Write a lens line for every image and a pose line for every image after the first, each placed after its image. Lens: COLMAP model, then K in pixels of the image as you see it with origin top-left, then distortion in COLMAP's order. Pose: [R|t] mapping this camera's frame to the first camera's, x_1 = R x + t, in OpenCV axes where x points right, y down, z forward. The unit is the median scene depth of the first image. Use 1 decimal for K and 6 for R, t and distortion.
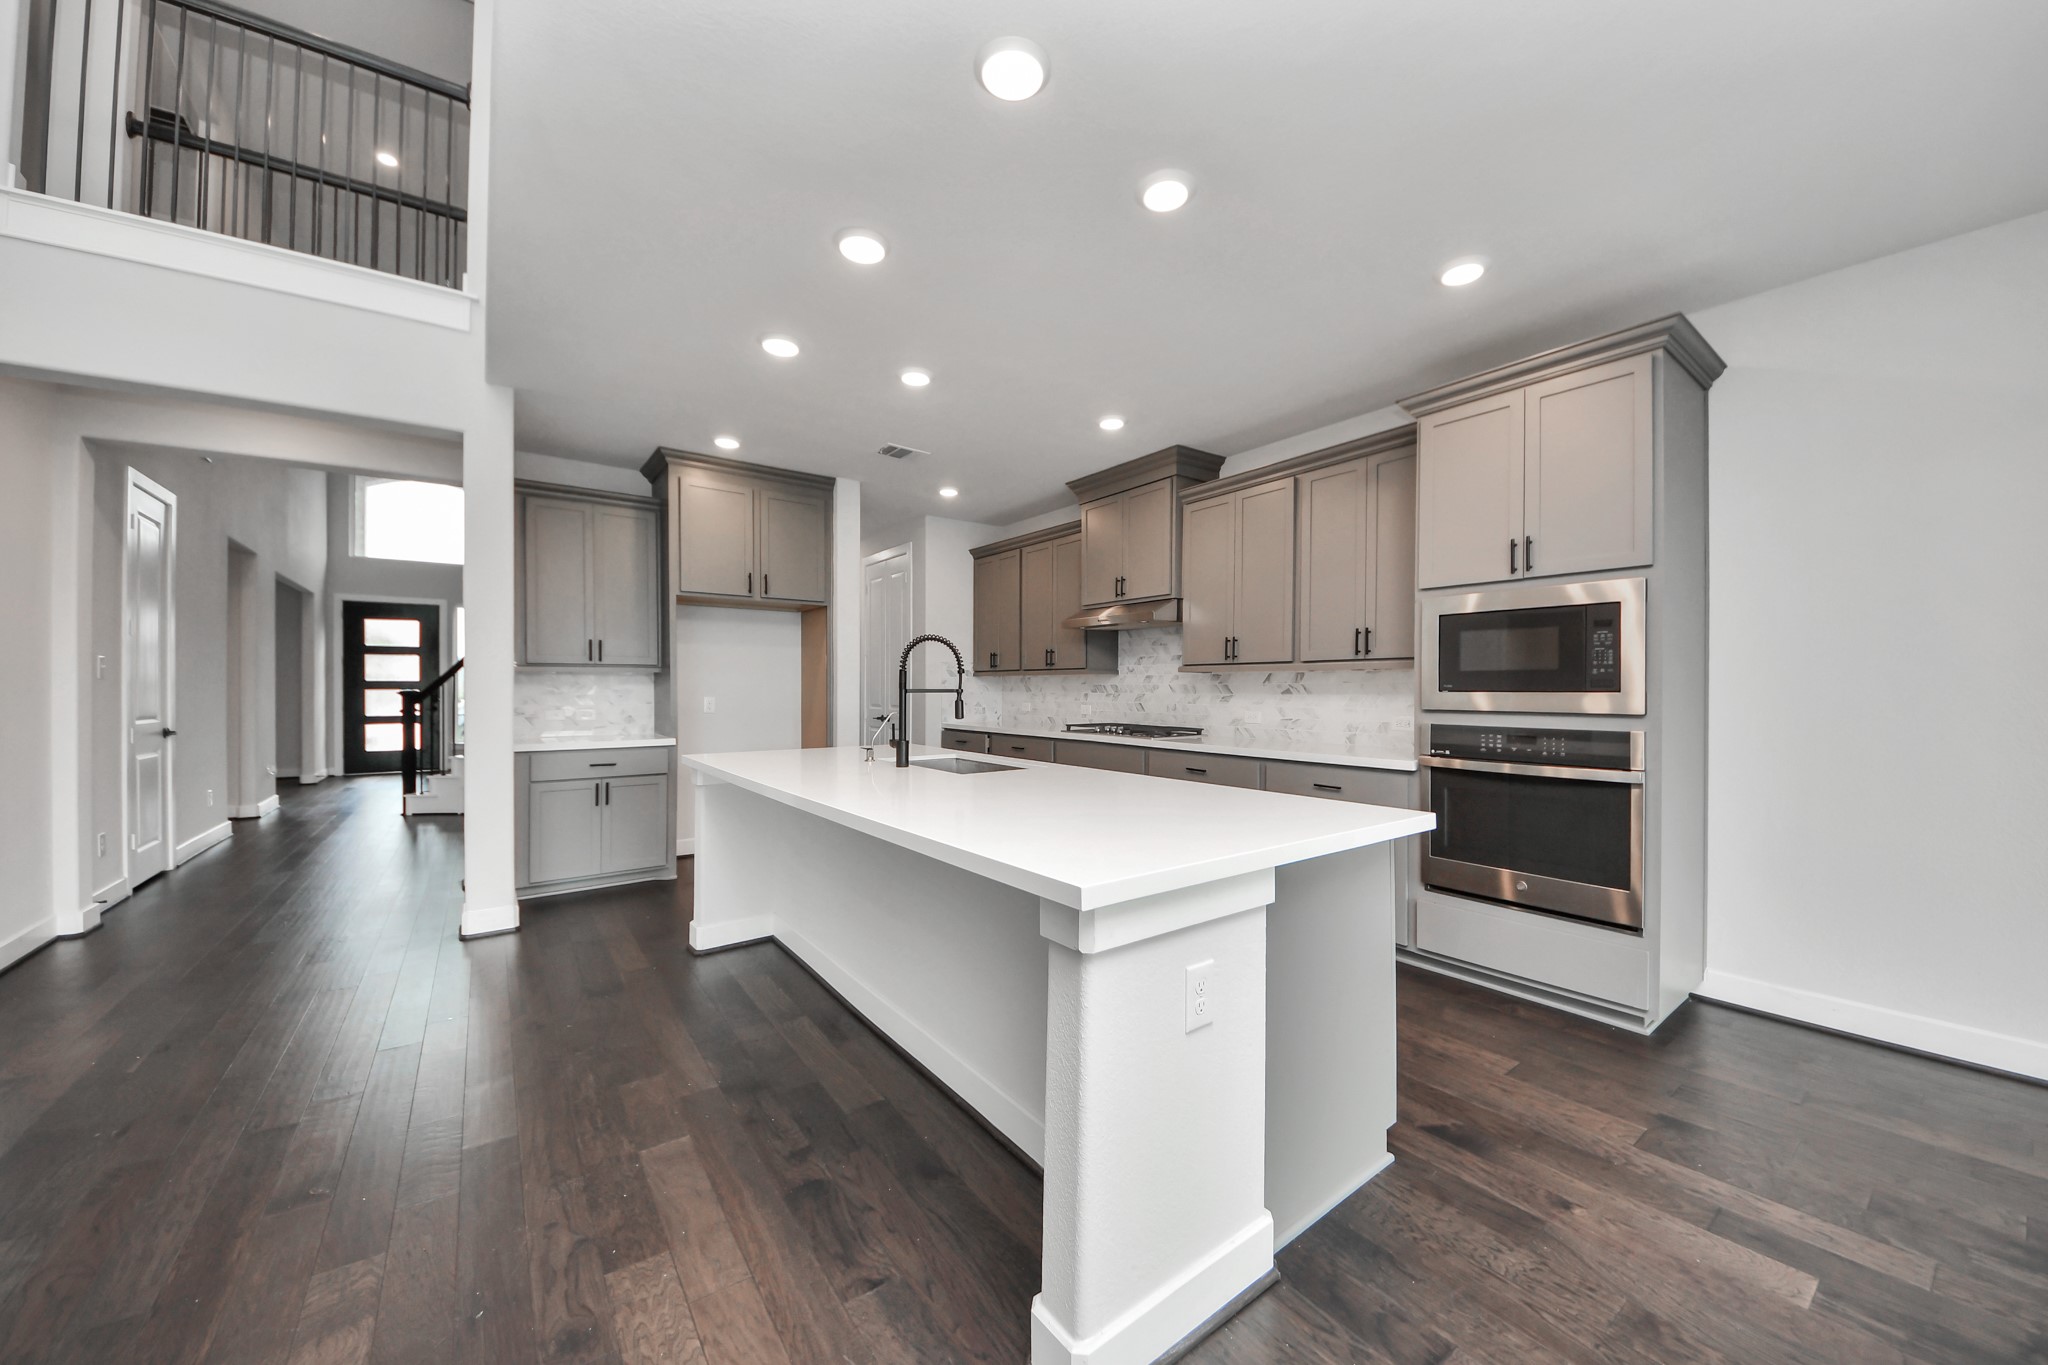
lens RADIAL K [[745.2, 0, 1034.8], [0, 745.2, 672.9], [0, 0, 1]] dist [0.000855, -0.000292]
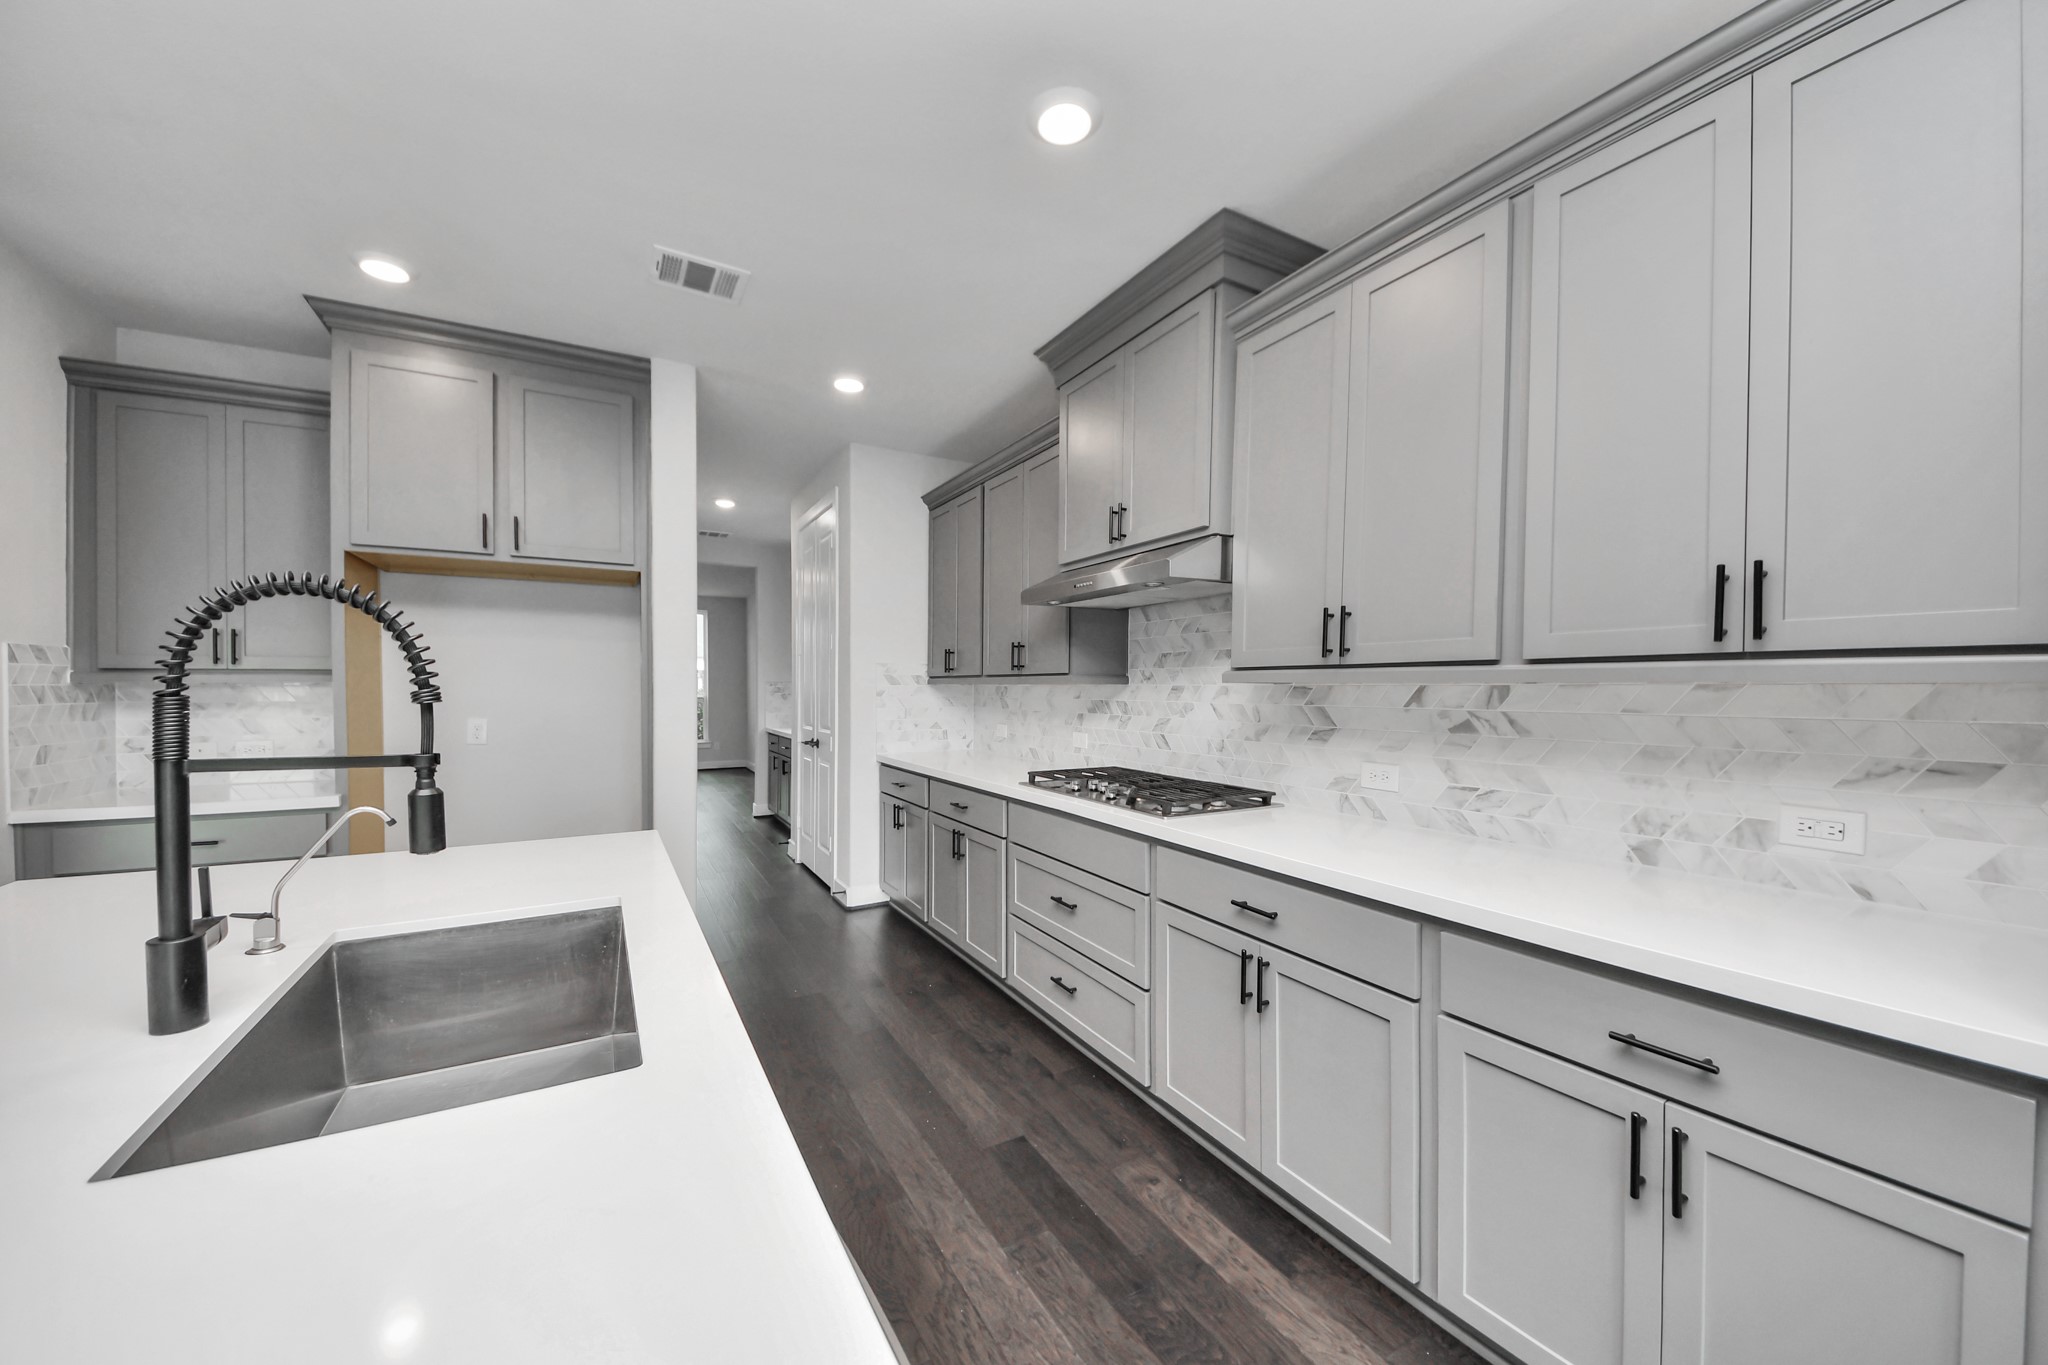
lens RADIAL K [[745.2, 0, 1016.6], [0, 745.2, 698.7], [0, 0, 1]] dist [0.000855, -0.000292]
pose [[0.992090, 0.002680, -0.125500, 0.110853], [0.001495, 0.999449, 0.033163, -0.006895], [0.125520, -0.033089, 0.991539, 0.456725]]
